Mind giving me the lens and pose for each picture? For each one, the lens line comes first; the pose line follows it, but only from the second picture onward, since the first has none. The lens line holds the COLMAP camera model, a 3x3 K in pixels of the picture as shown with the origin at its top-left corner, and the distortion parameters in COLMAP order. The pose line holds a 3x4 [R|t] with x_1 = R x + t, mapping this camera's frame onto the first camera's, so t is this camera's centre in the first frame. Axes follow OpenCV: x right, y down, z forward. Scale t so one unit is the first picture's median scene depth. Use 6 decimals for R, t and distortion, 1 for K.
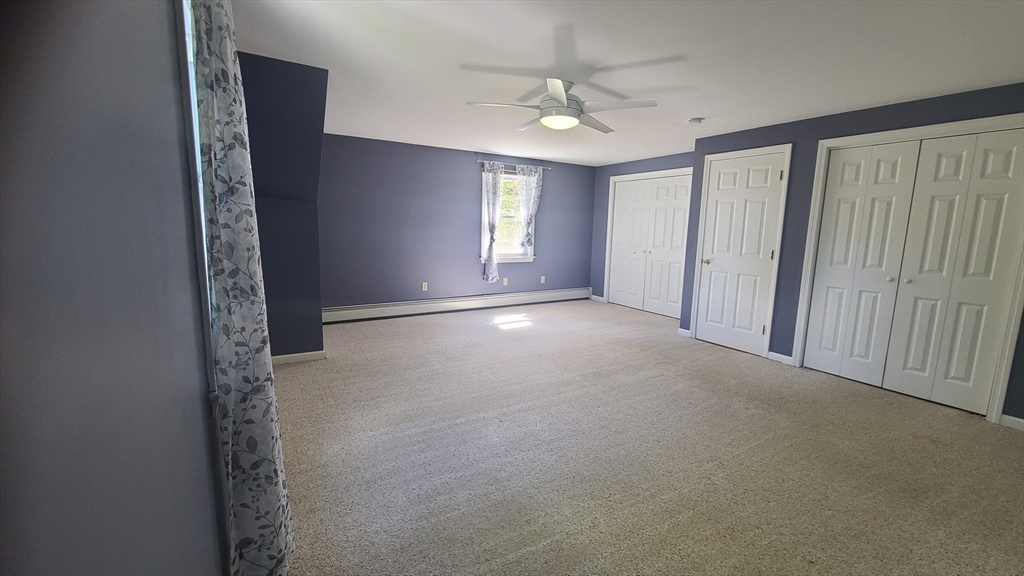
lens RADIAL K [[416.2, 0, 516.4], [0, 416.2, 286.5], [0, 0, 1]] dist [0.002379, -0.002867]
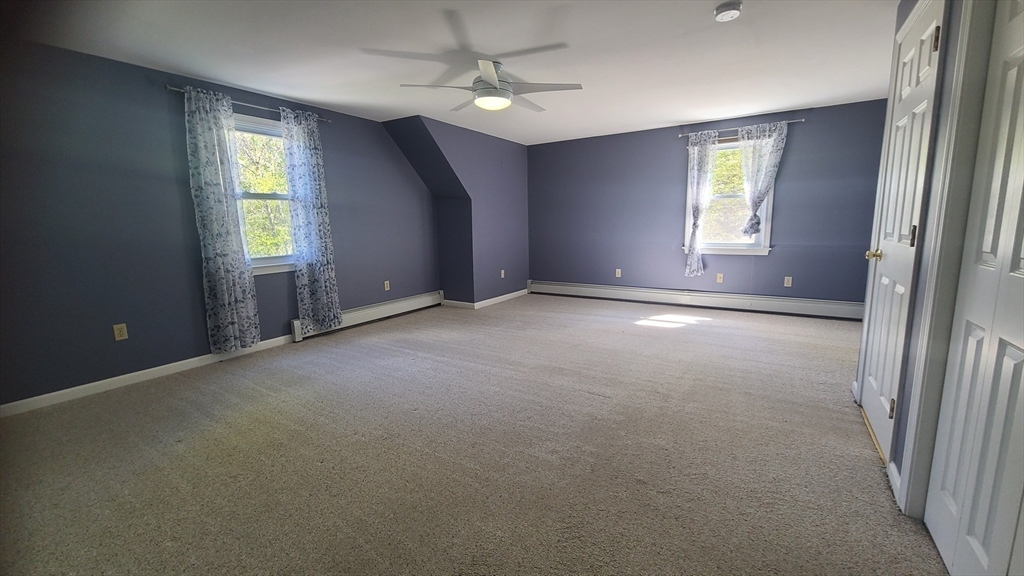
lens RADIAL K [[416.2, 0, 516.7], [0, 416.2, 287.6], [0, 0, 1]] dist [0.002379, -0.002867]
pose [[0.443629, 0.107571, -0.889731, 0.559017], [-0.103523, 0.992276, 0.068352, -0.008285], [0.890211, 0.061785, 0.451339, 0.312391]]
